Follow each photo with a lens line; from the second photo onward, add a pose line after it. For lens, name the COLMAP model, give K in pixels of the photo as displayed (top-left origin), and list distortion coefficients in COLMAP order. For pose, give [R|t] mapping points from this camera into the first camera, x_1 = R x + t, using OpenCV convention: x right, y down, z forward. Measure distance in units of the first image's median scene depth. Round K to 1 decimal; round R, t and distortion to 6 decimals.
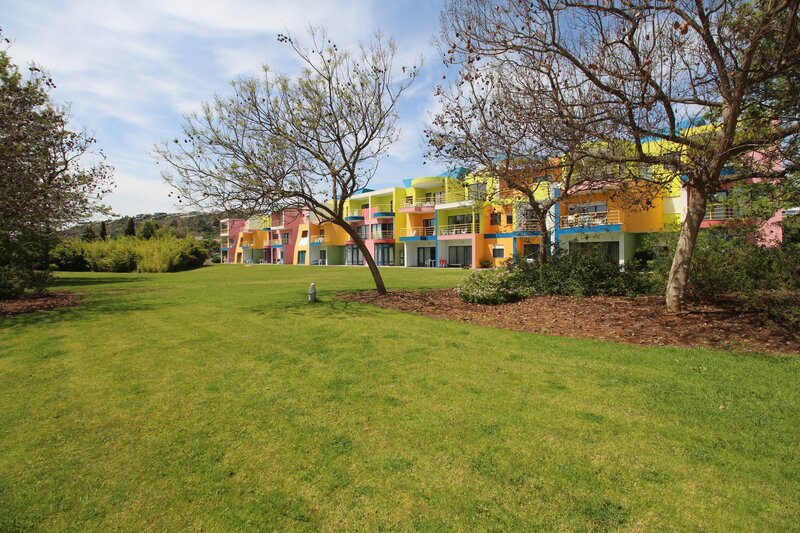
lens RADIAL K [[372.5, 0, 400.4], [0, 372.5, 267.6], [0, 0, 1]] dist [-0.003461, -0.008160]
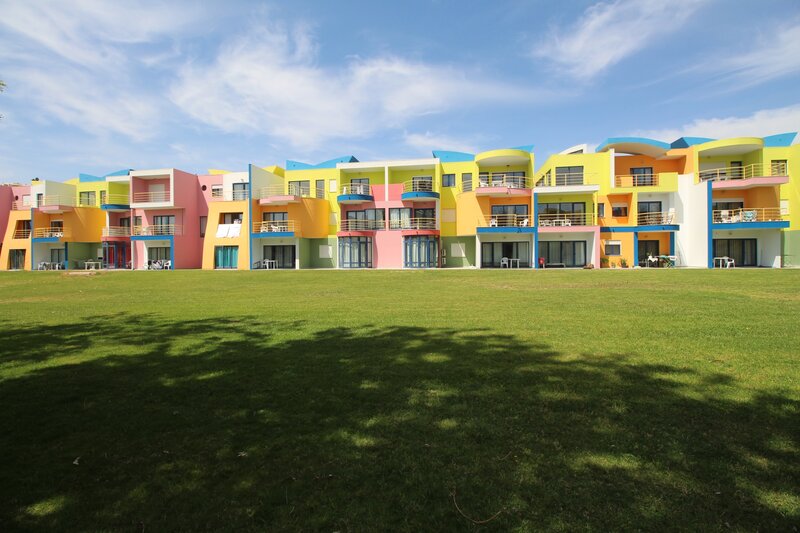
lens RADIAL K [[372.5, 0, 400.1], [0, 372.5, 262.3], [0, 0, 1]] dist [-0.003461, -0.008160]
pose [[0.812036, -0.013298, 0.583456, -0.466736], [0.021686, 0.999737, -0.007396, -0.010587], [-0.583205, 0.018658, 0.812111, 0.433359]]
